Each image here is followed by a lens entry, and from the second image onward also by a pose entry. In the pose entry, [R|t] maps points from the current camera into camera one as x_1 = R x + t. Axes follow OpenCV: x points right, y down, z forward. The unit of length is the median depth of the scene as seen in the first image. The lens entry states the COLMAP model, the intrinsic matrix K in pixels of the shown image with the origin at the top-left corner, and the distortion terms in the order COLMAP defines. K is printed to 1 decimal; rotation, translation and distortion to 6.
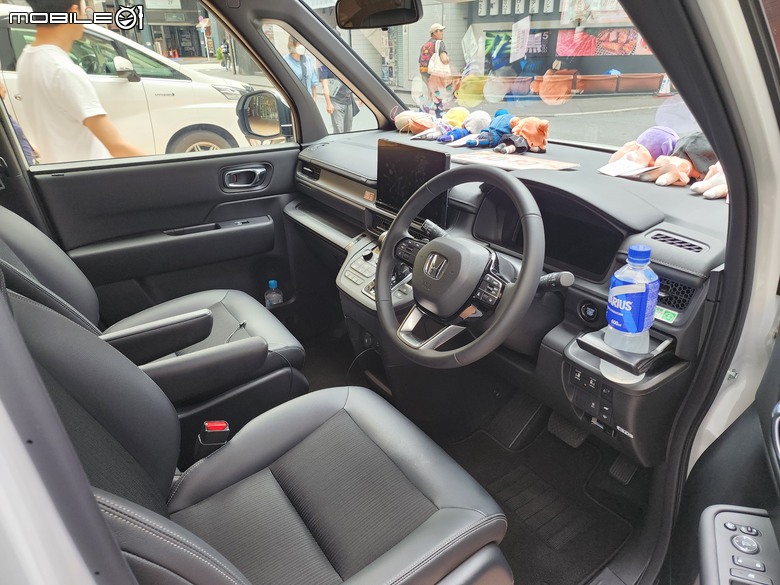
lens RADIAL K [[508.4, 0, 392.2], [0, 508.4, 299.2], [0, 0, 1]] dist [0.005449, -0.016418]
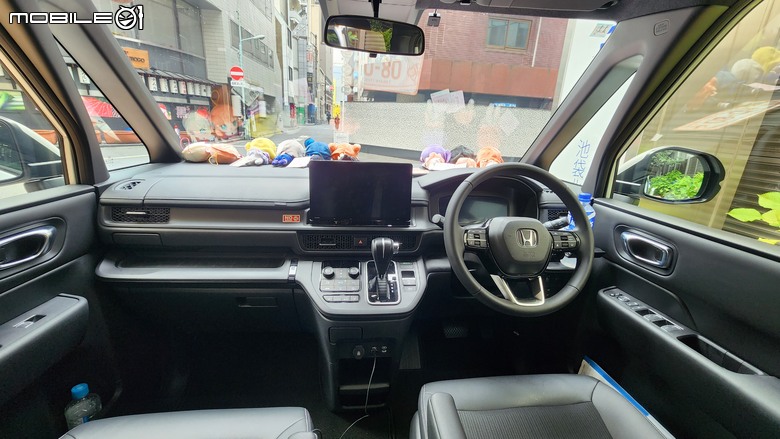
lens RADIAL K [[312.0, 0, 390.0], [0, 312.0, 219.5], [0, 0, 1]] dist [-0.000253, 0.000023]
pose [[0.482471, -0.224748, 0.846587, -0.377283], [0.341955, 0.938153, 0.054177, -0.139109], [-0.806405, 0.263356, 0.529485, 0.438847]]
